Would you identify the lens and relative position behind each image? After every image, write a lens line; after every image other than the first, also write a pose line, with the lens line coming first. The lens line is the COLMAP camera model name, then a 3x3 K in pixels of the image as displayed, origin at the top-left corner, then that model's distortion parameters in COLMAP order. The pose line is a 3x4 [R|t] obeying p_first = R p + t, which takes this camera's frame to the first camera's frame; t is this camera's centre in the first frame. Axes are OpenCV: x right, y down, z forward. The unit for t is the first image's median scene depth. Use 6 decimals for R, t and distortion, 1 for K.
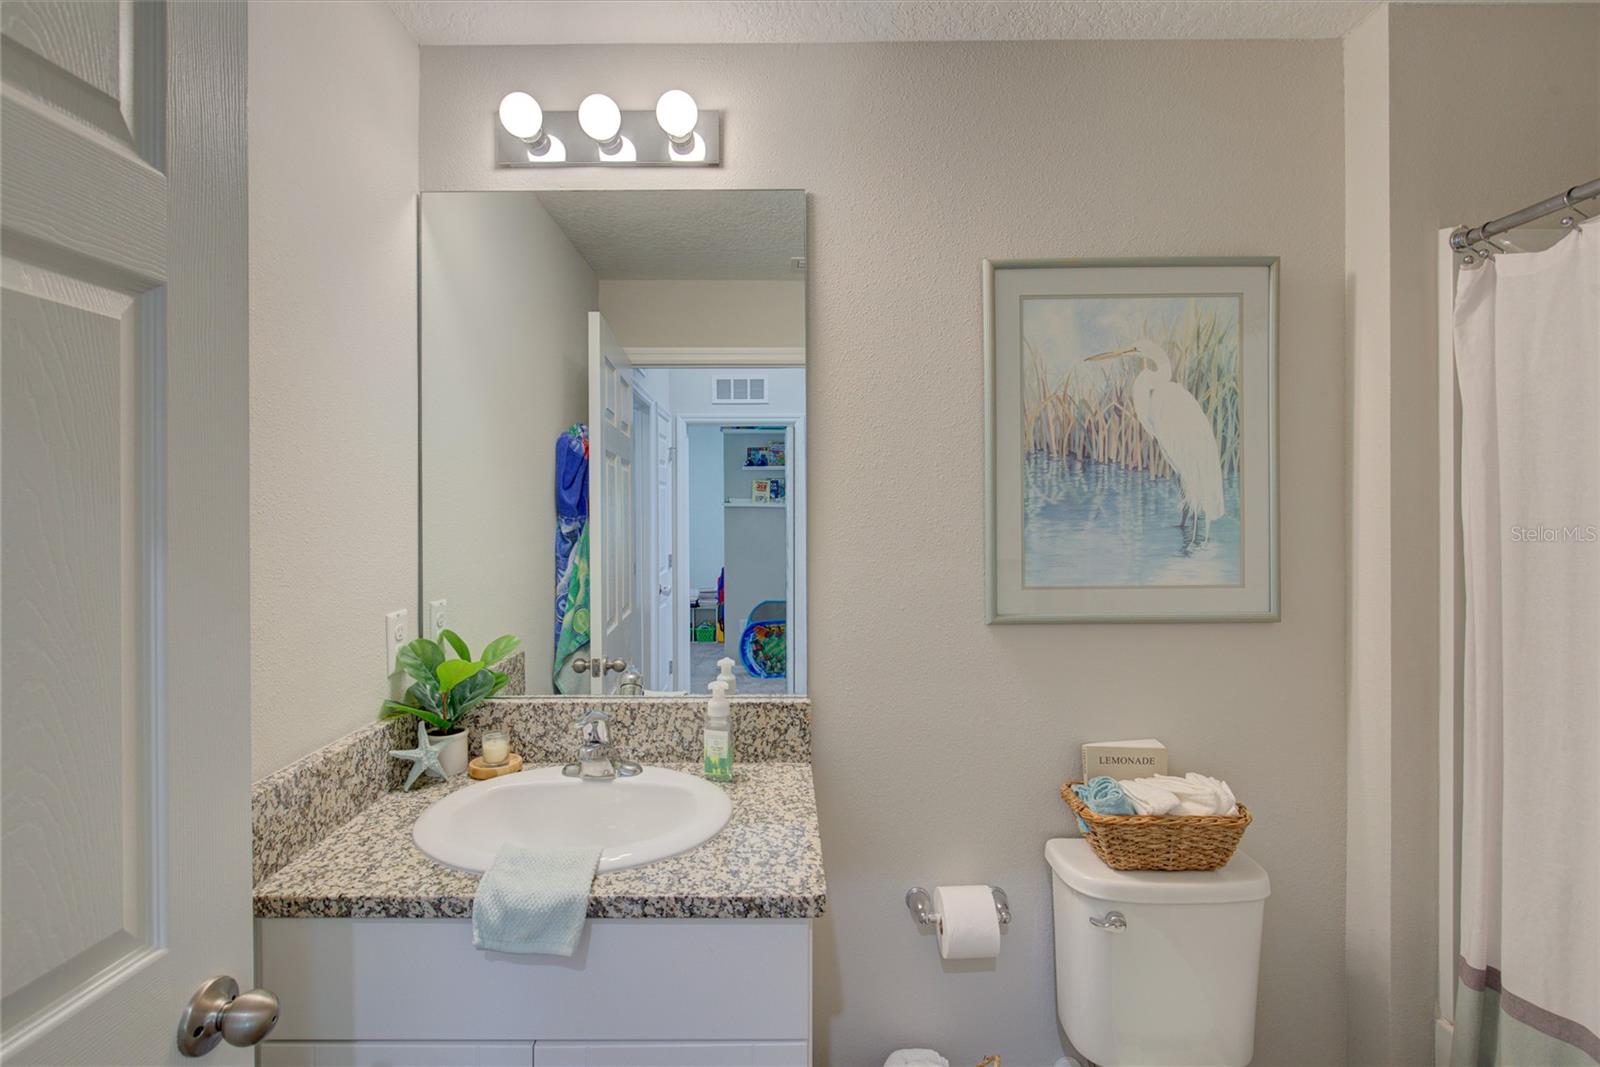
lens RADIAL K [[747.8, 0, 814.5], [0, 747.8, 498.7], [0, 0, 1]] dist [-0.009075, 0.003404]
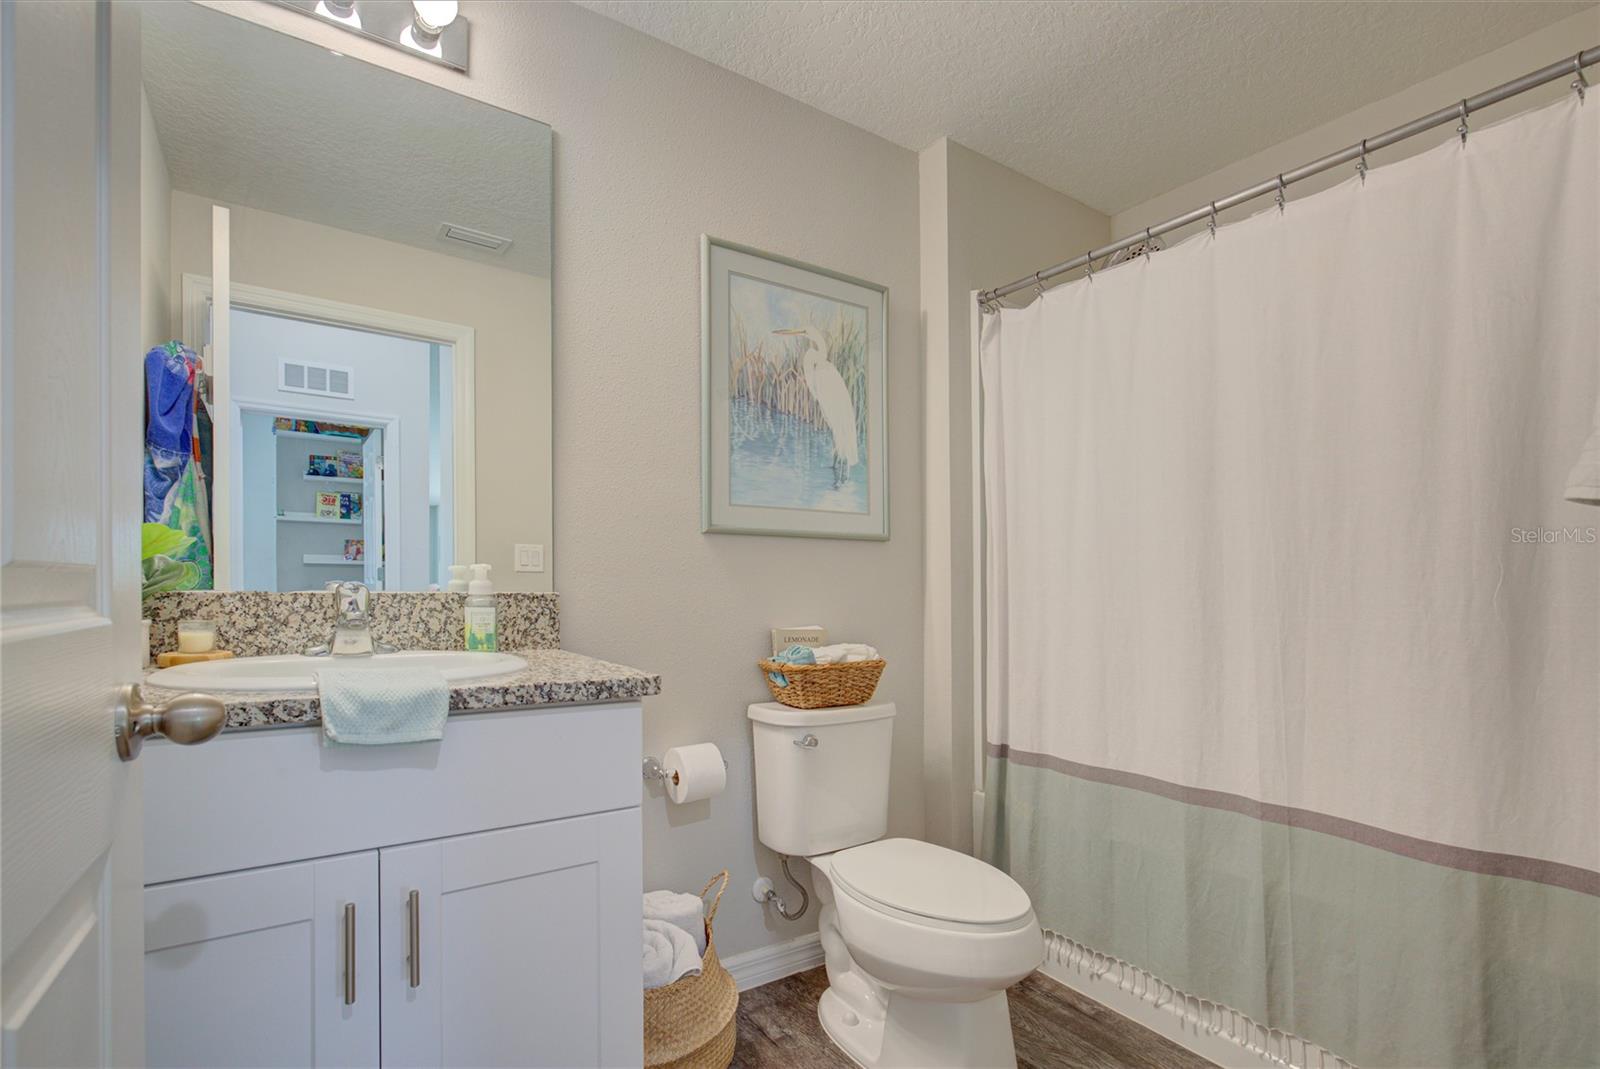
lens RADIAL K [[747.8, 0, 790.0], [0, 747.8, 576.3], [0, 0, 1]] dist [-0.009075, 0.003404]
pose [[0.829238, 0.018553, 0.558588, -0.325062], [-0.007382, 0.999725, -0.022247, 0.264257], [-0.558847, 0.014325, 0.829147, -0.074770]]
